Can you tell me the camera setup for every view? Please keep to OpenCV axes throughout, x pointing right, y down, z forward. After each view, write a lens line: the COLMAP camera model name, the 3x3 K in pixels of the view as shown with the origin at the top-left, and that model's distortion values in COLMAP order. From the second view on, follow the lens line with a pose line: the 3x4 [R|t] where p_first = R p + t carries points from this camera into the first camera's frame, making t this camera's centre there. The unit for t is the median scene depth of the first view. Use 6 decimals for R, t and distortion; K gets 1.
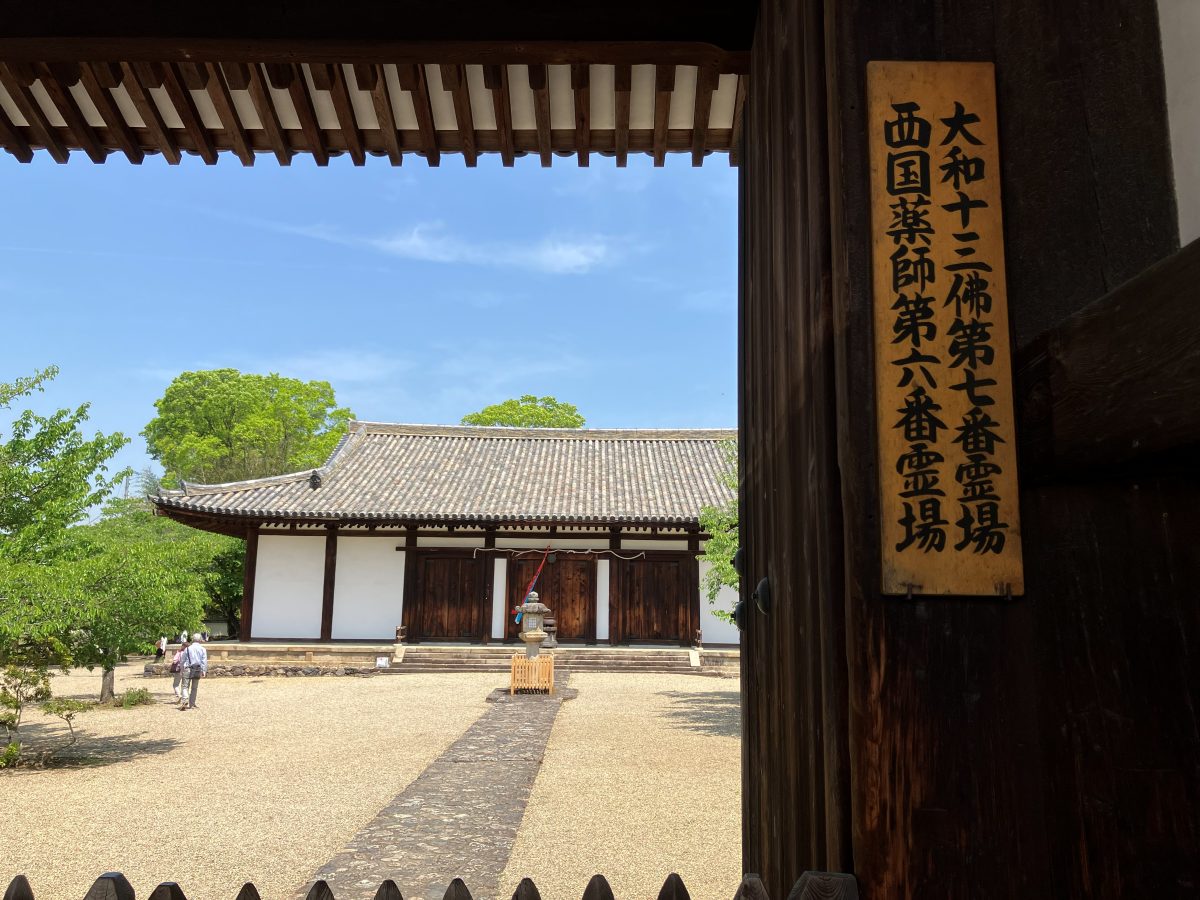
lens RADIAL K [[965.7, 0, 600.0], [0, 965.7, 450.0], [0, 0, 1]] dist [0.086946, -0.303064]
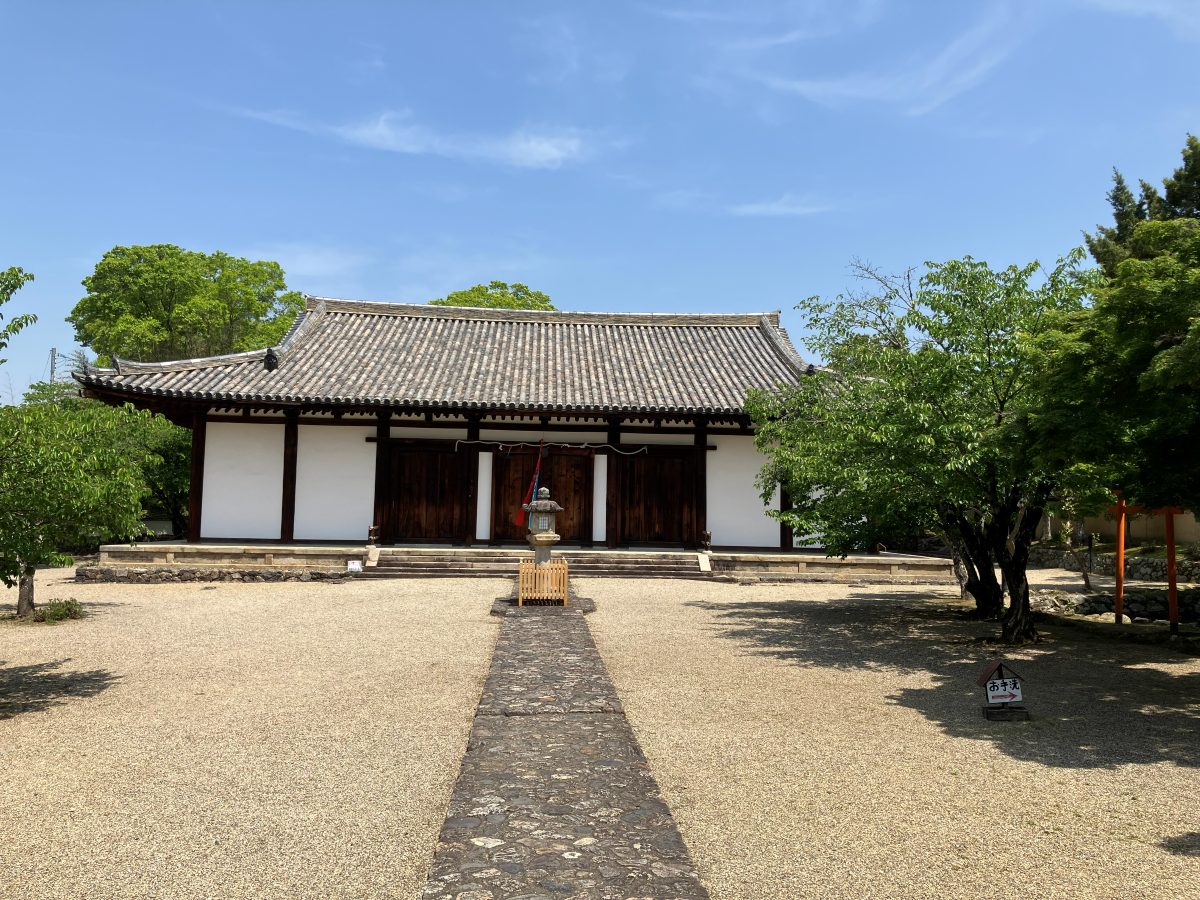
lens RADIAL K [[948.0, 0, 626.8], [0, 948.0, 450.9], [0, 0, 1]] dist [0.009517, -0.091045]
pose [[0.996165, 0.010658, 0.086842, -0.049359], [-0.019356, 0.994805, 0.099940, 0.021582], [-0.085325, -0.101238, 0.991197, 0.124507]]
